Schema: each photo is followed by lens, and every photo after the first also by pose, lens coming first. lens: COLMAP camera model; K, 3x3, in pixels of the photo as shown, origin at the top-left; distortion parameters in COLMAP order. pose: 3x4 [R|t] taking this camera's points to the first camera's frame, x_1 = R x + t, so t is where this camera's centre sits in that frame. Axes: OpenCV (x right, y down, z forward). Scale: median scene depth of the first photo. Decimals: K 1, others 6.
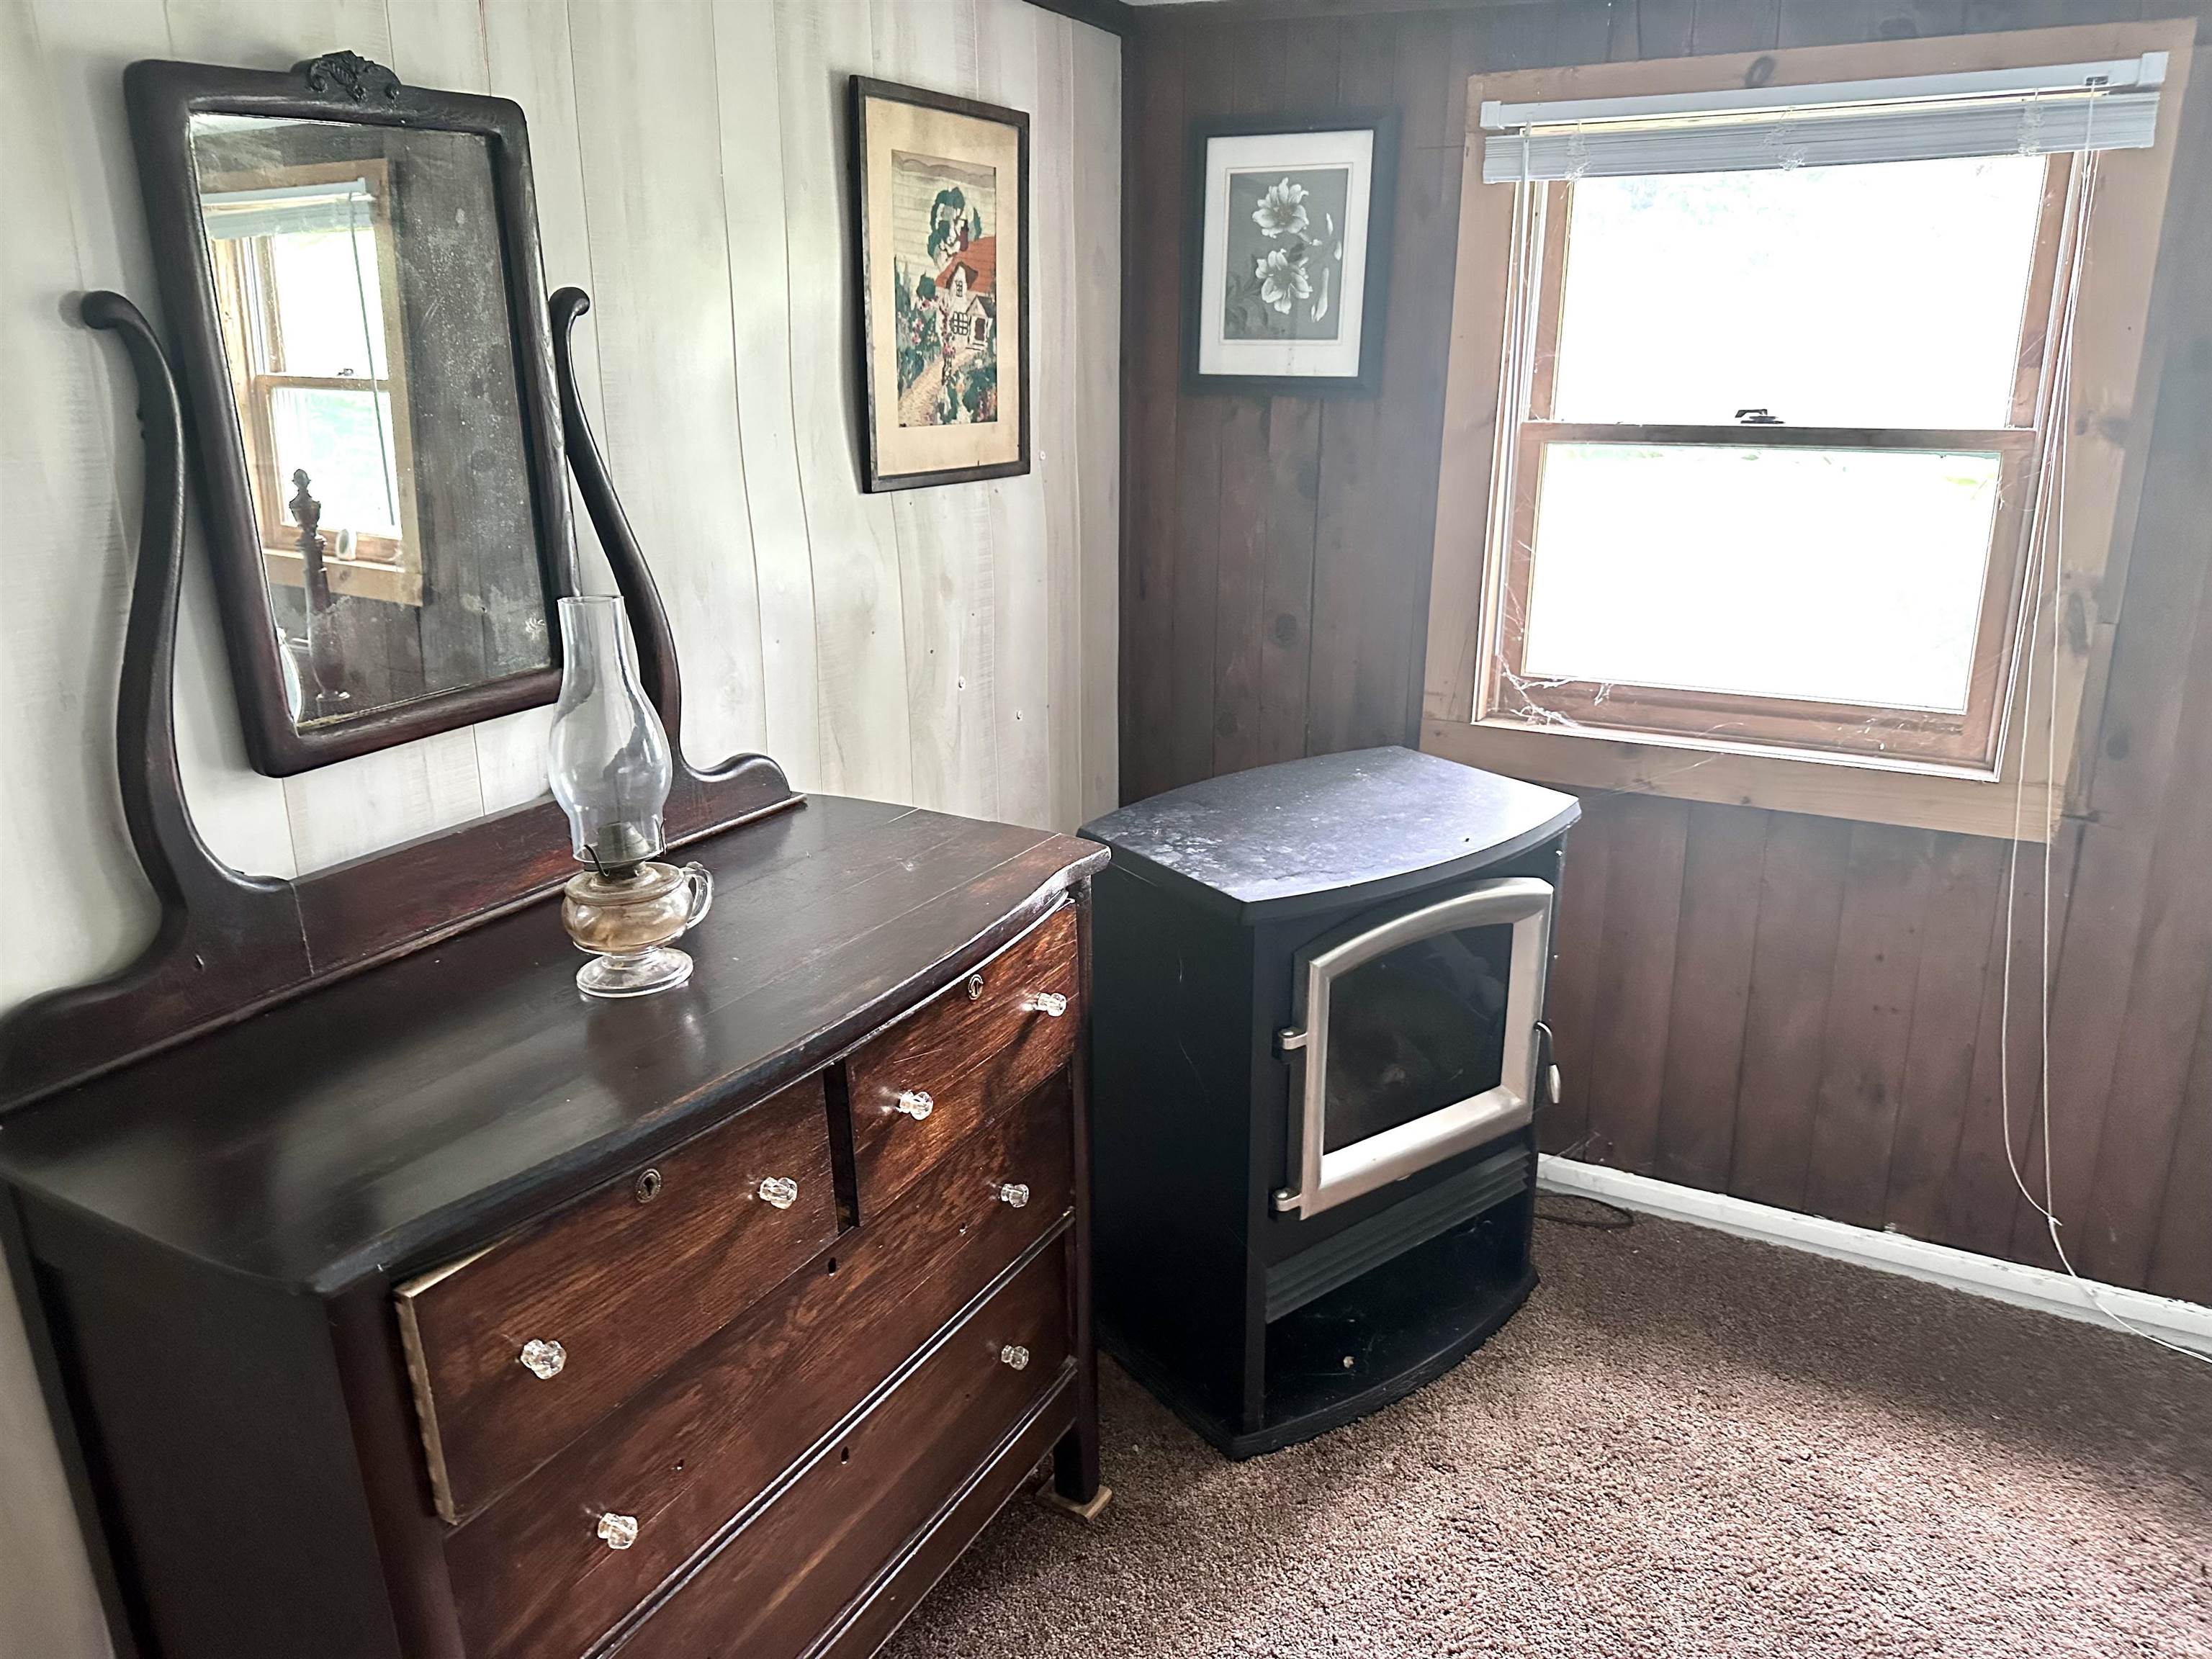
lens RADIAL K [[1584.2, 0, 1106.0], [0, 1584.2, 829.5], [0, 0, 1]] dist [0.063877, -0.111302]
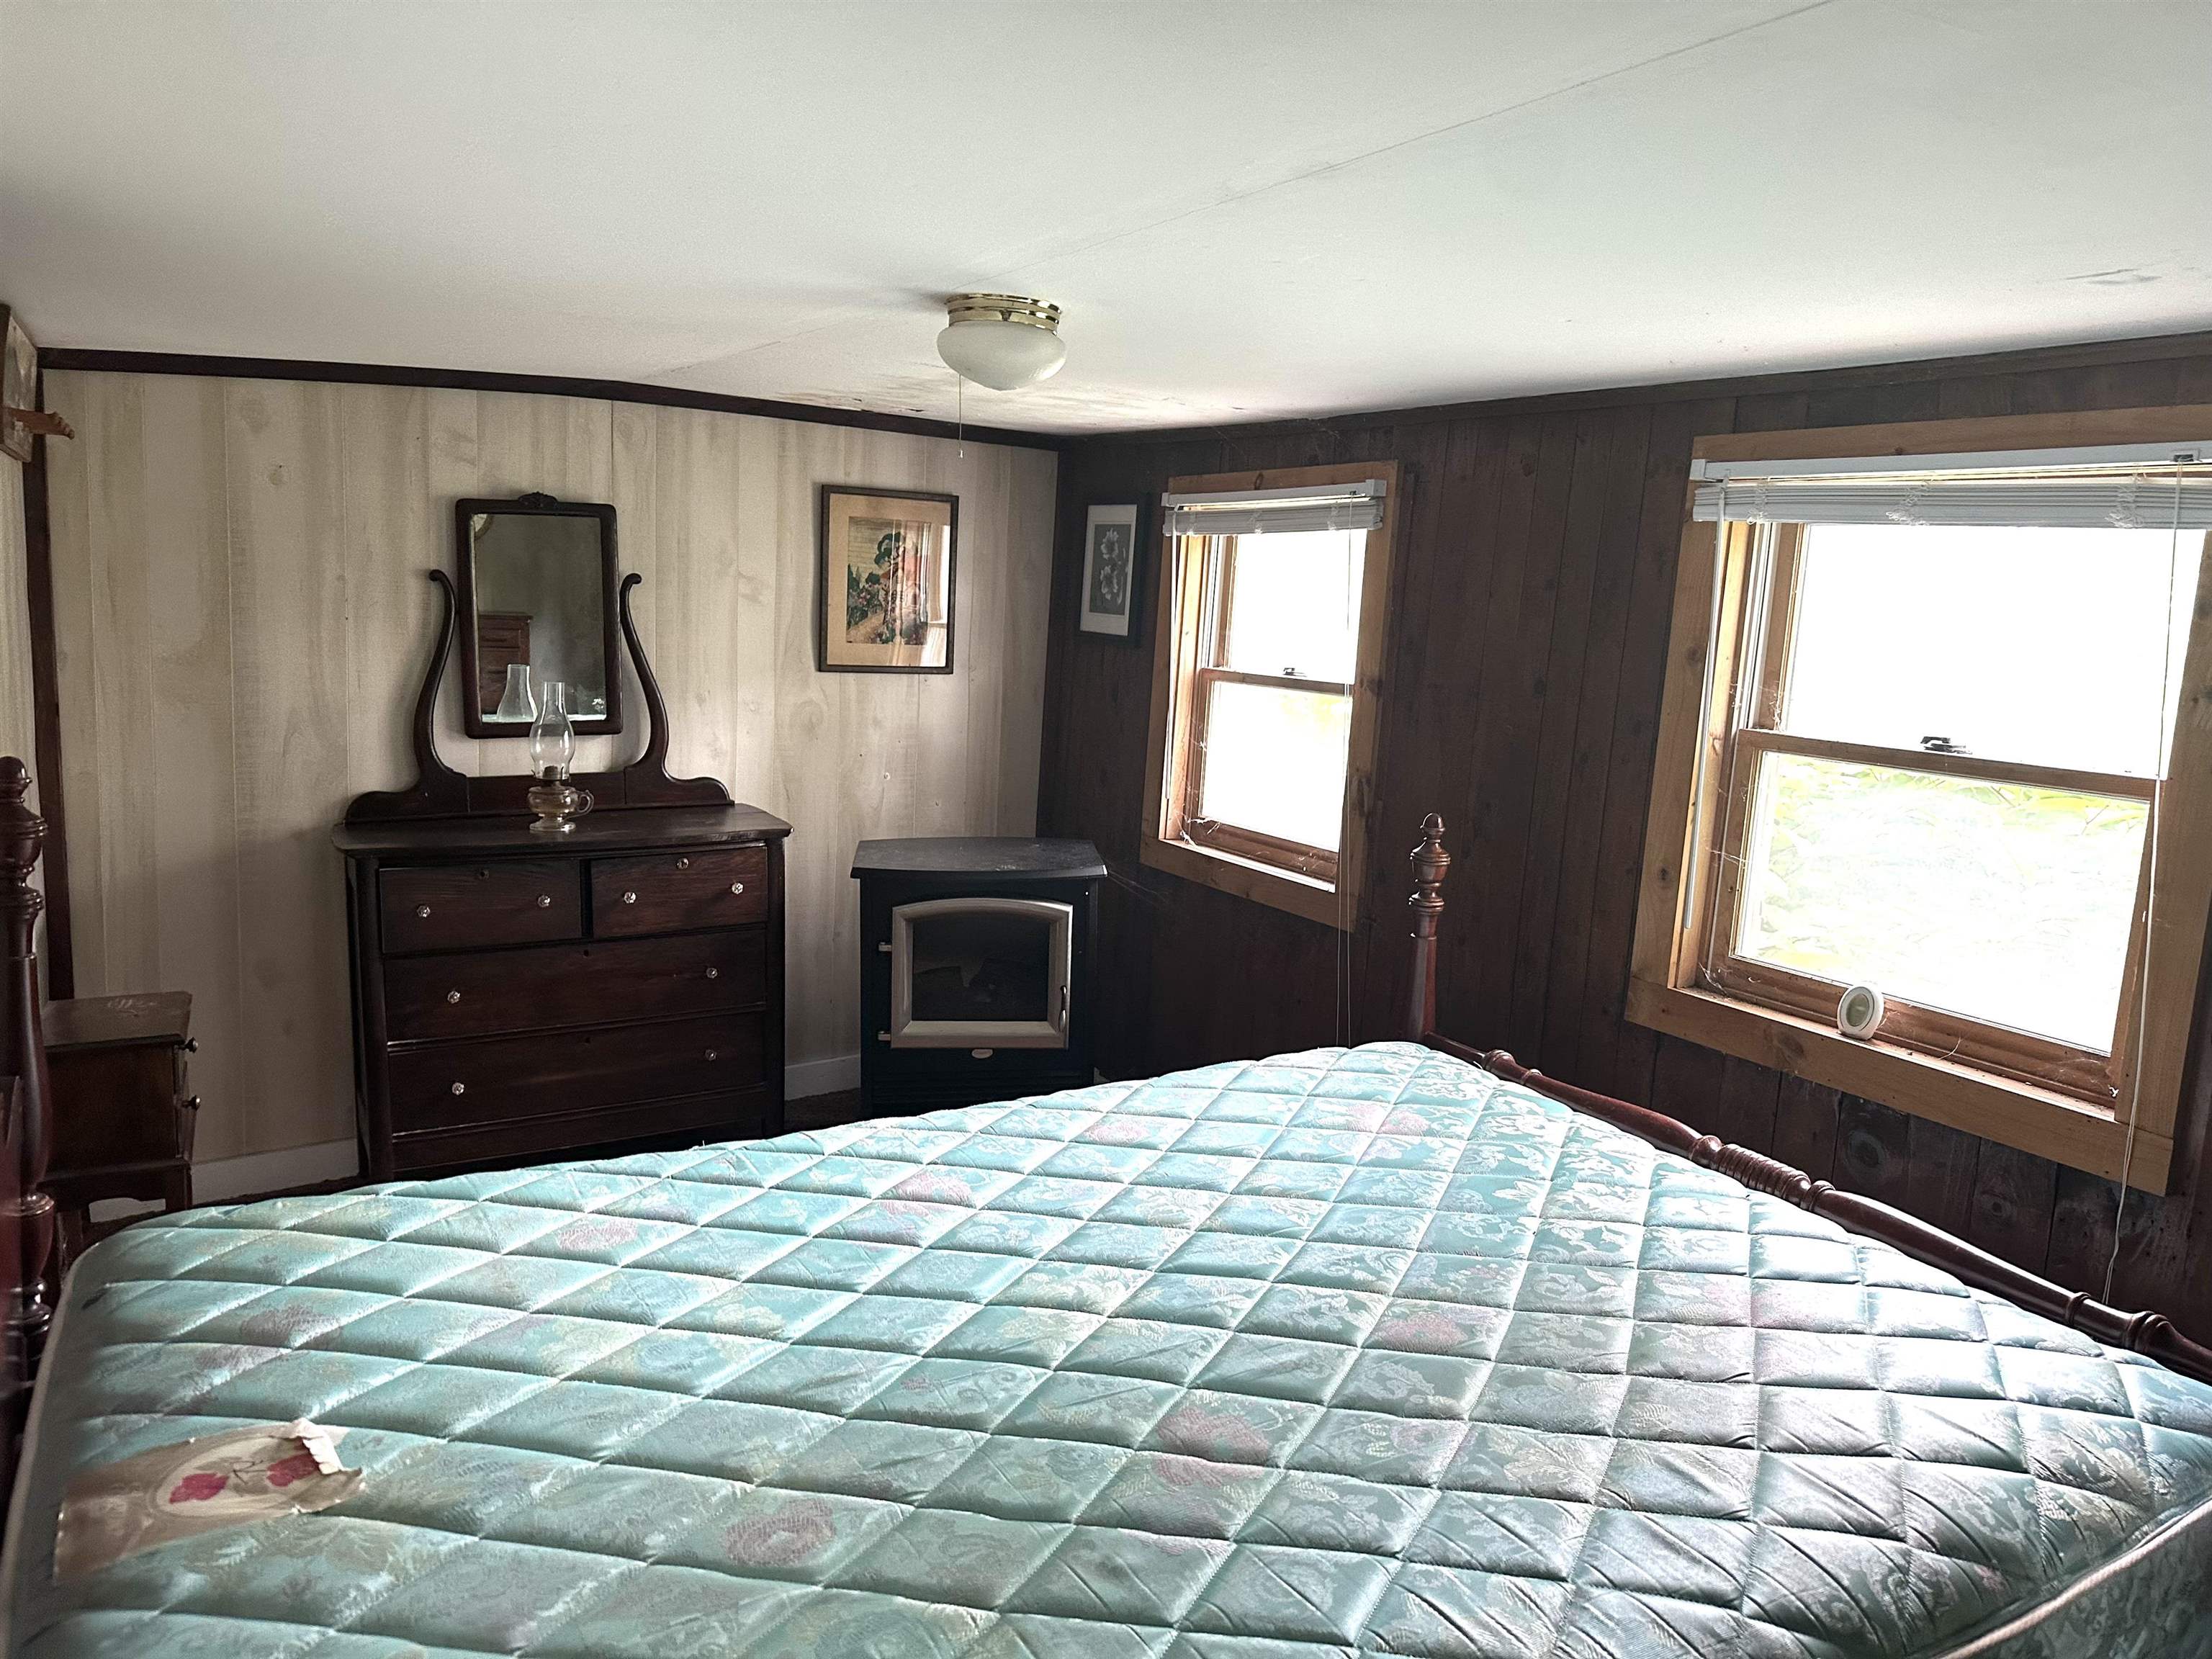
lens RADIAL K [[1584.2, 0, 1106.0], [0, 1584.2, 829.5], [0, 0, 1]] dist [0.063877, -0.111302]
pose [[0.854577, 0.117540, -0.505848, 1.213930], [-0.196627, 0.974766, -0.105682, 0.130489], [0.480662, 0.189777, 0.856124, -0.540143]]
